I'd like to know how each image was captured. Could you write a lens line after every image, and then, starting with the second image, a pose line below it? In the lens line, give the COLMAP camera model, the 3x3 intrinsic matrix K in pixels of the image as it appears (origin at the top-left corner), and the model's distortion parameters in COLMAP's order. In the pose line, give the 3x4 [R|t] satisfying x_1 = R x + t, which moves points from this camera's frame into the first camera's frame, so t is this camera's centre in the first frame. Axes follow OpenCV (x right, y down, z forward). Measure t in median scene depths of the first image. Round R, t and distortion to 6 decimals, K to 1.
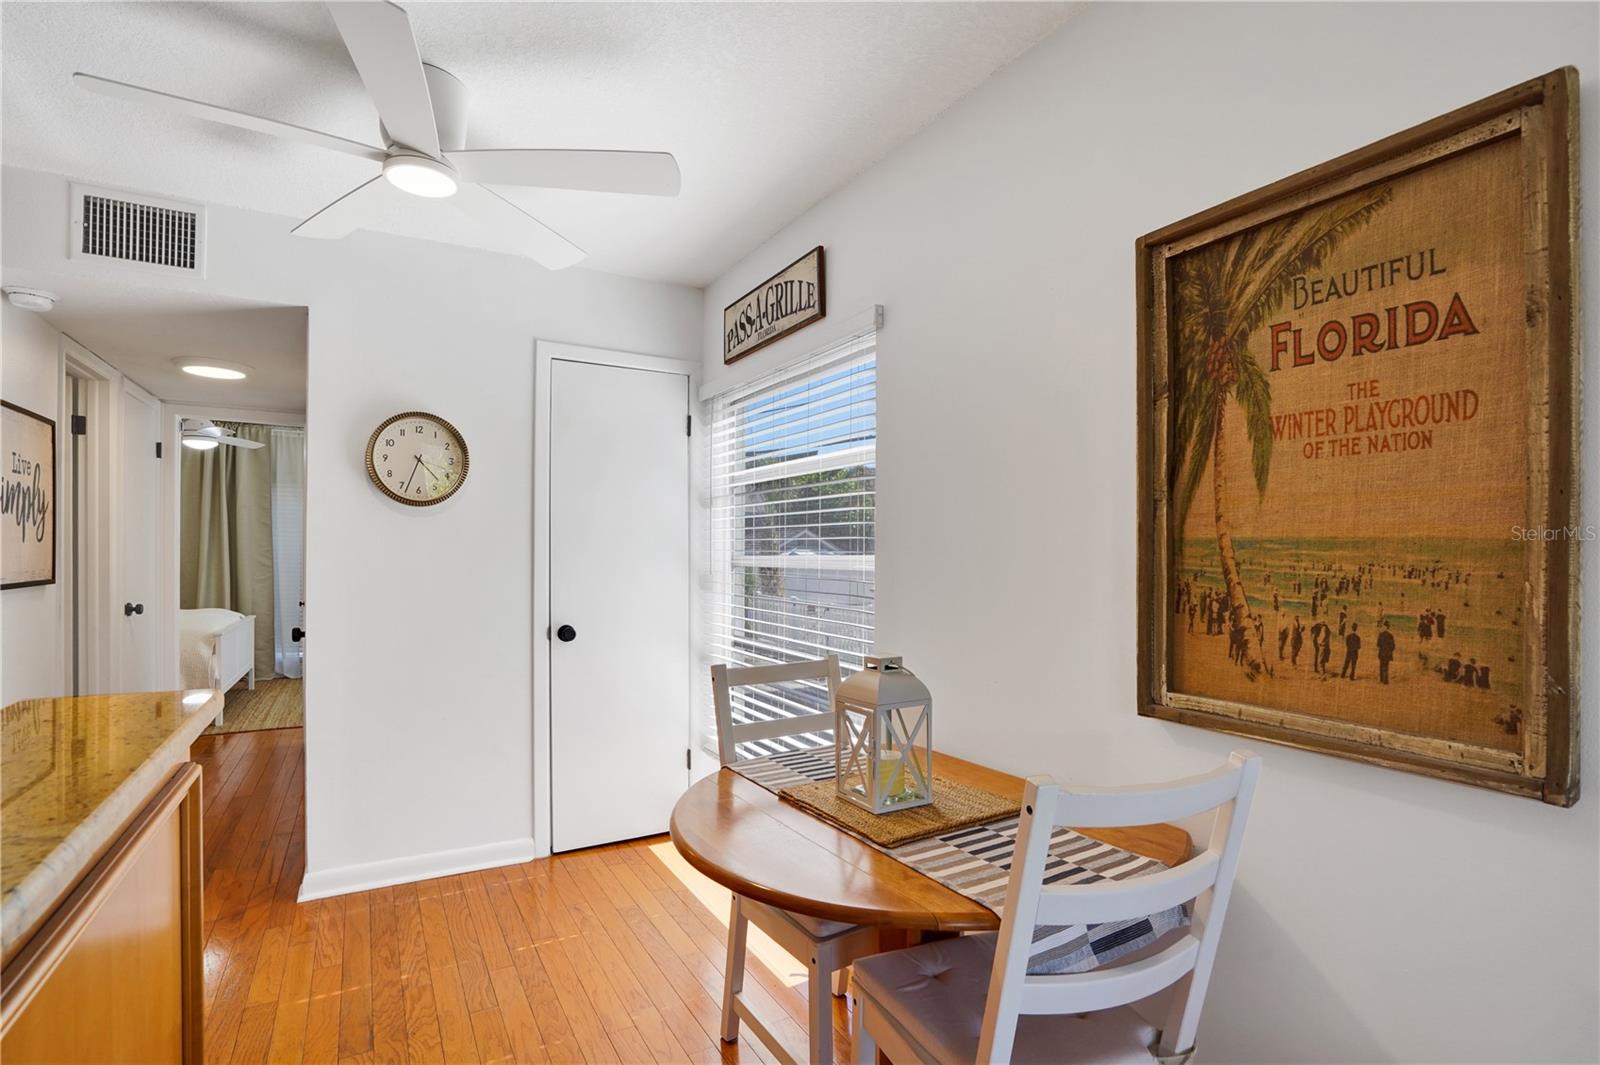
lens RADIAL K [[748.7, 0, 790.0], [0, 748.7, 550.7], [0, 0, 1]] dist [-0.050708, 0.019995]
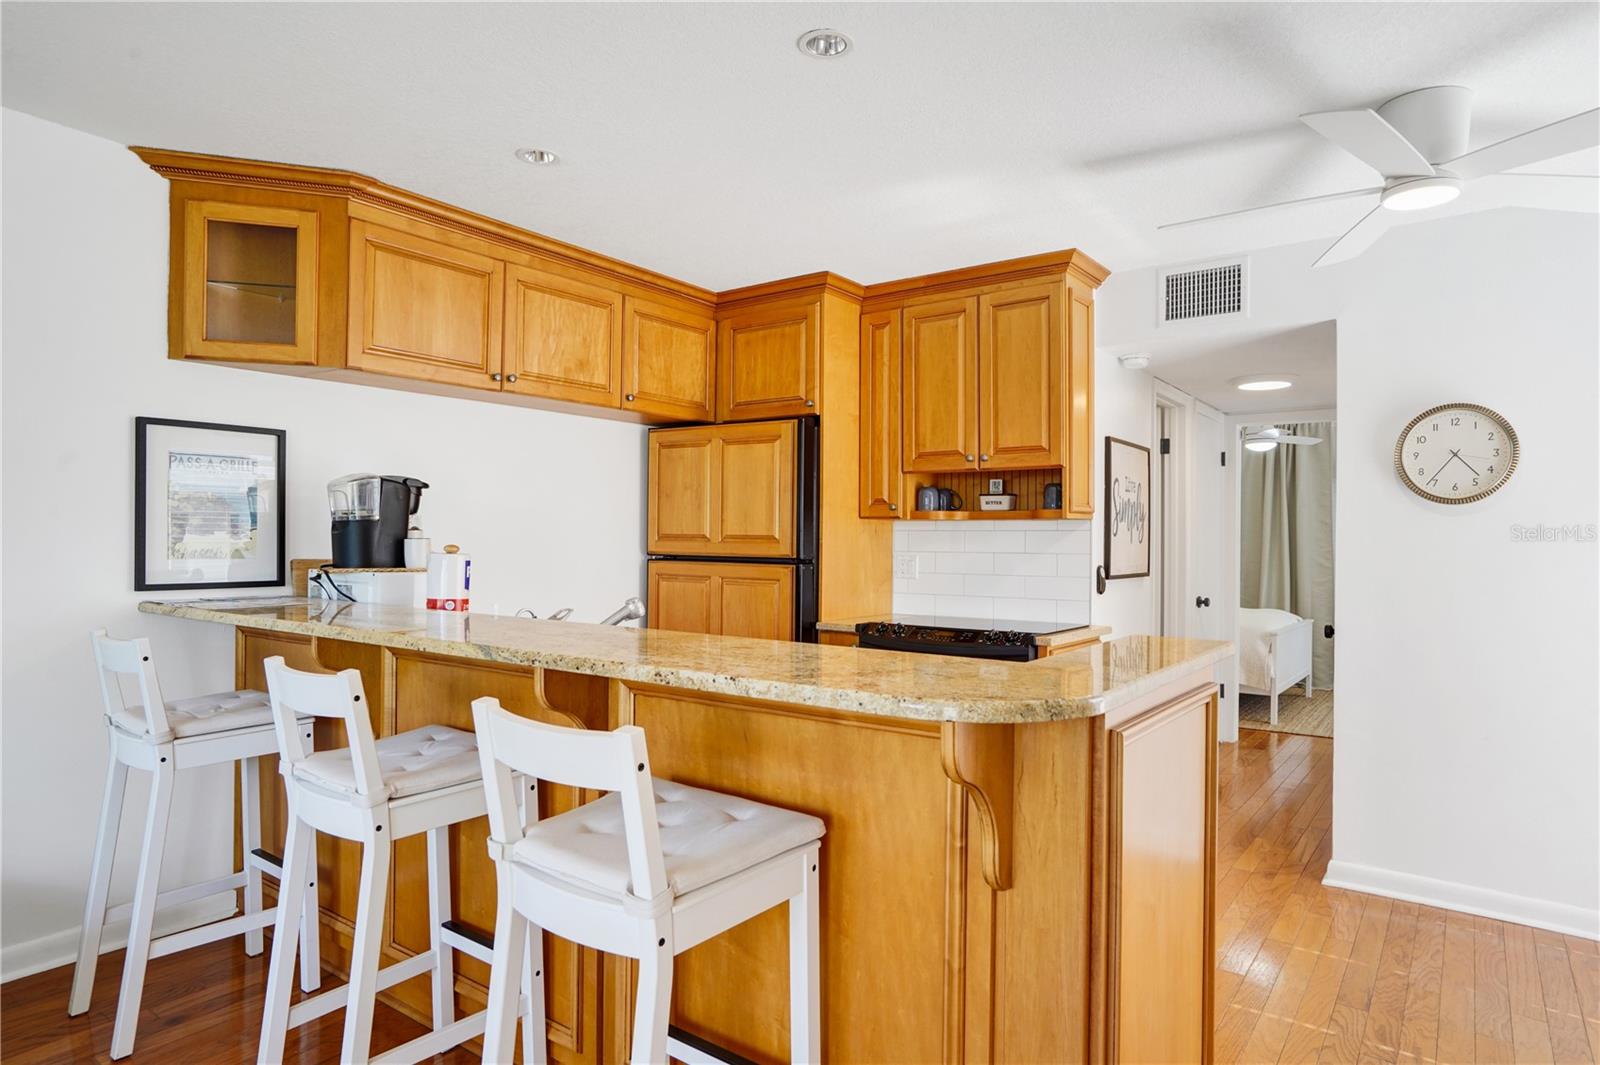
lens RADIAL K [[917.6, 0, 775.5], [0, 917.6, 535.9], [0, 0, 1]] dist [-0.037110, 0.028708]
pose [[0.378825, -0.007344, -0.925439, 0.346593], [-0.010867, 0.999864, -0.012383, 0.004473], [0.925404, 0.014748, 0.378694, -0.336353]]
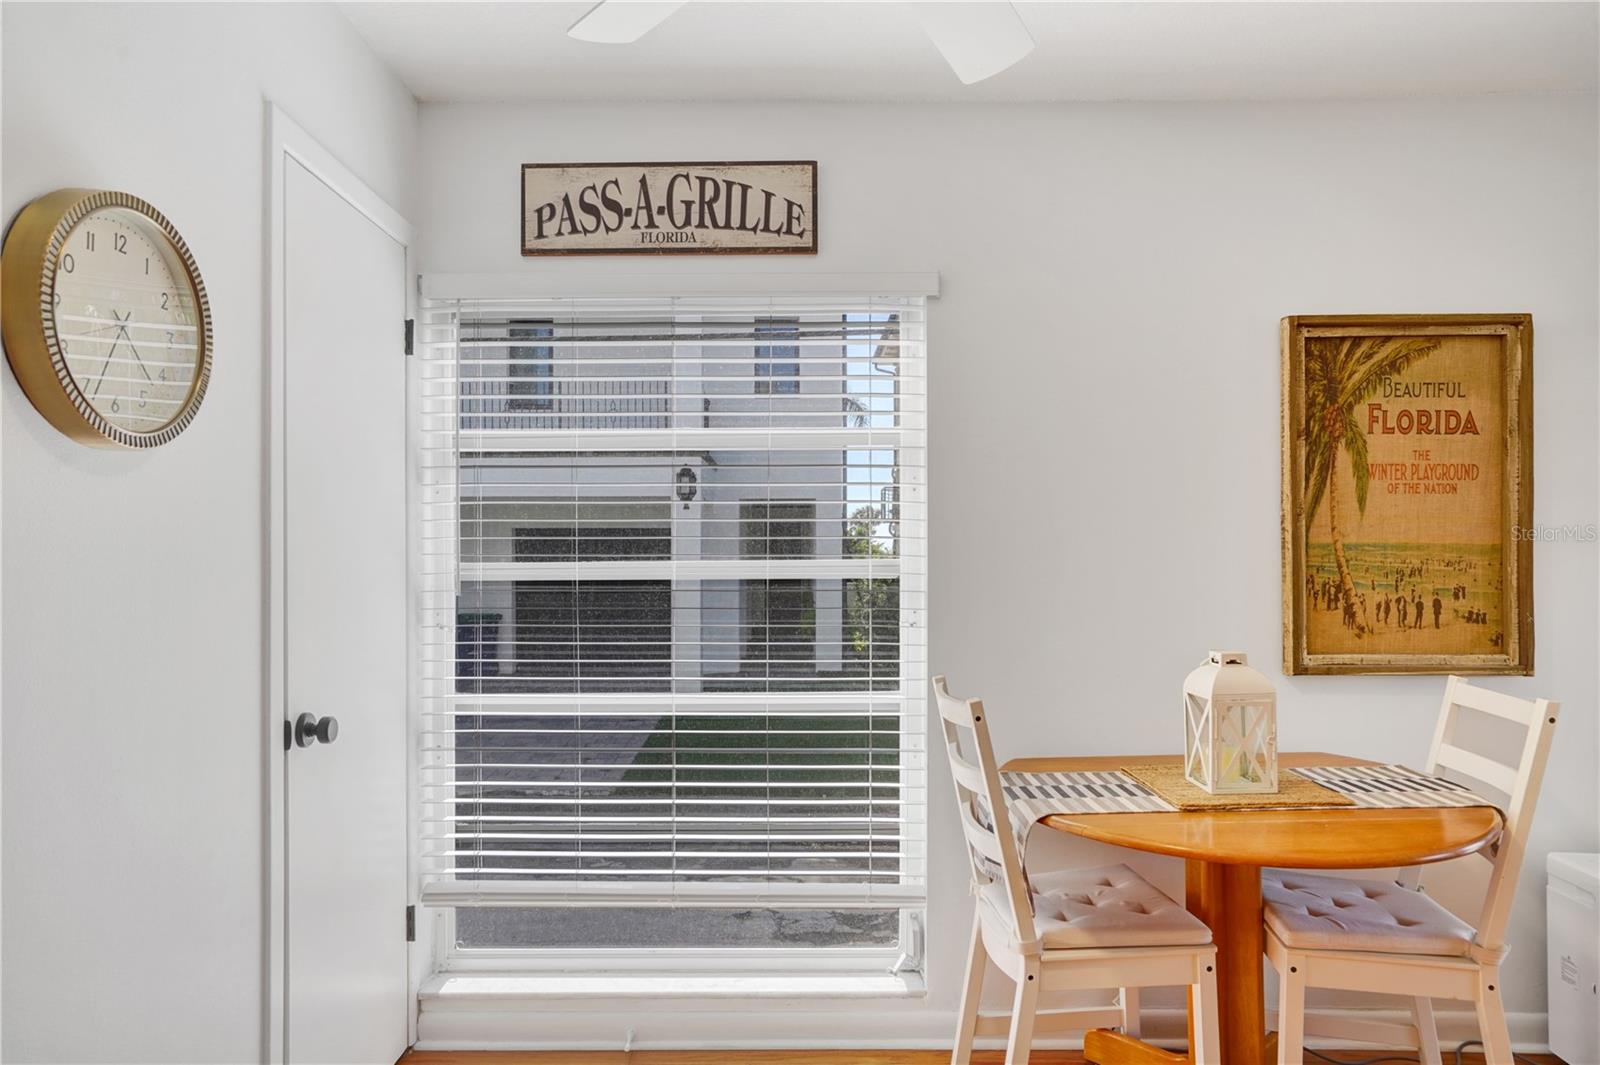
lens RADIAL K [[951.8, 0, 794.3], [0, 951.8, 547.0], [0, 0, 1]] dist [-0.031073, 0.039182]
pose [[0.507000, -0.002543, 0.861942, -0.996338], [0.004576, 0.999989, 0.000258, -0.009192], [-0.861934, 0.003814, 0.507006, 0.625592]]
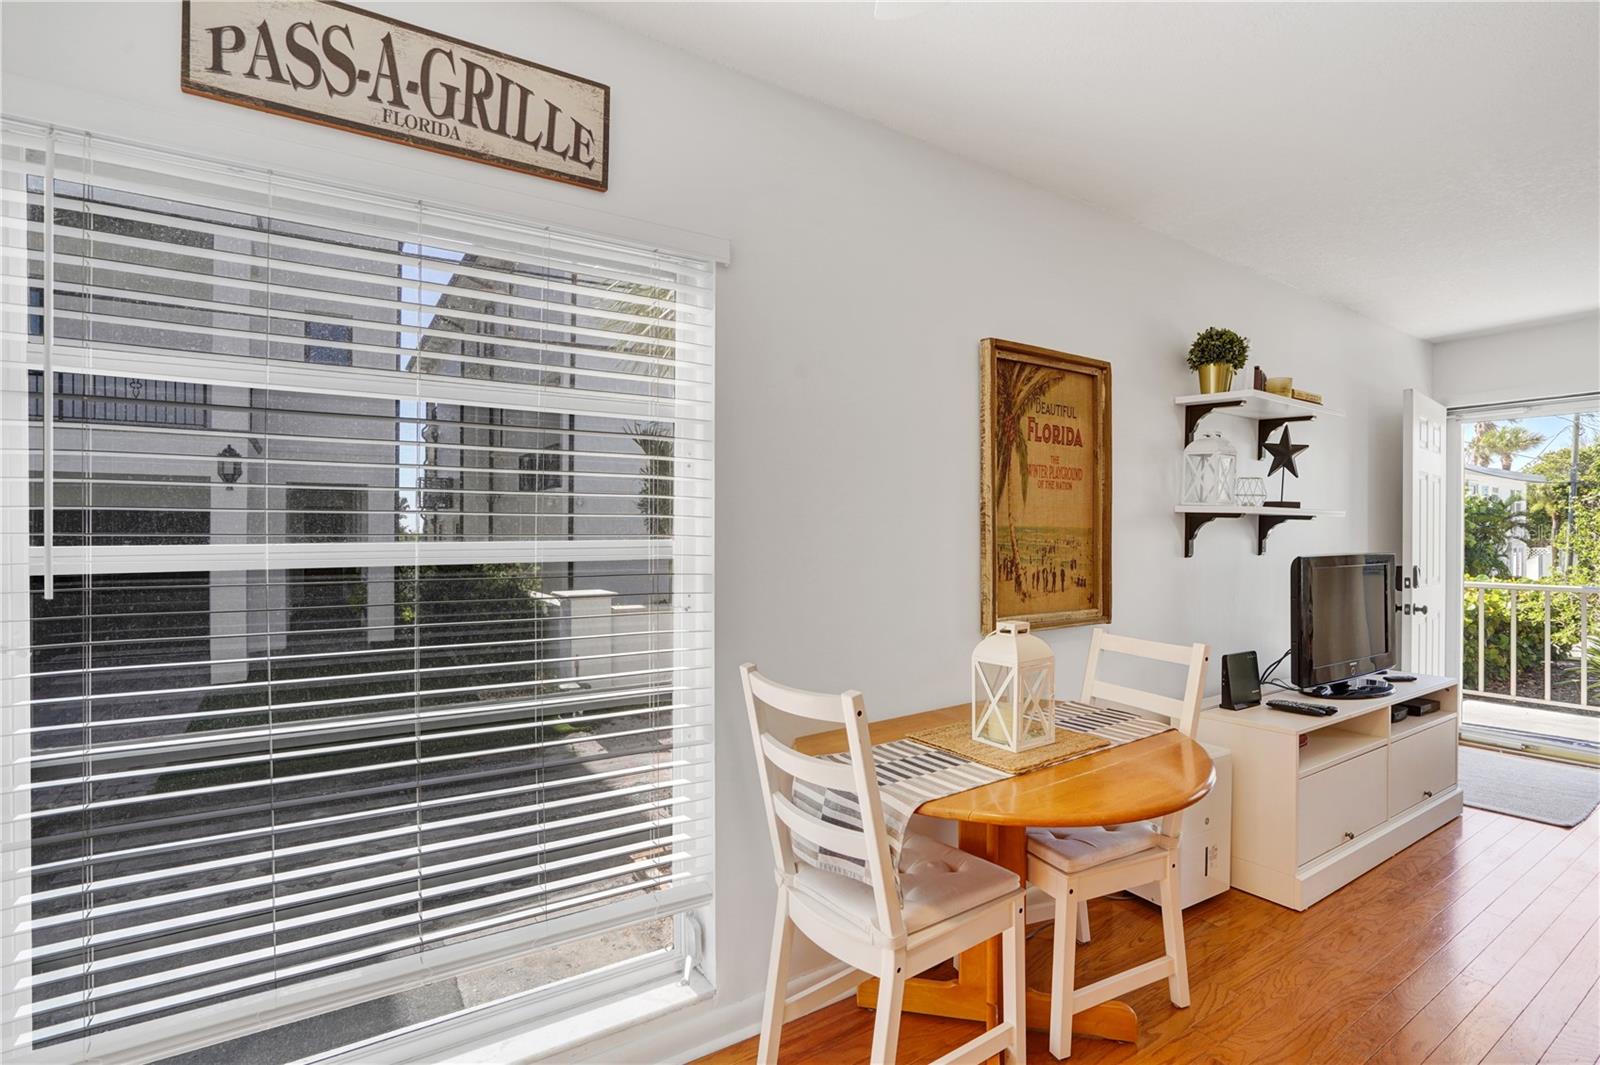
lens RADIAL K [[737.4, 0, 776.6], [0, 737.4, 530.9], [0, 0, 1]] dist [-0.053653, 0.020689]
pose [[-0.033235, -0.001898, 0.999446, -0.757895], [-0.000721, 0.999998, 0.001875, -0.005589], [-0.999447, -0.000658, -0.033236, 1.045708]]
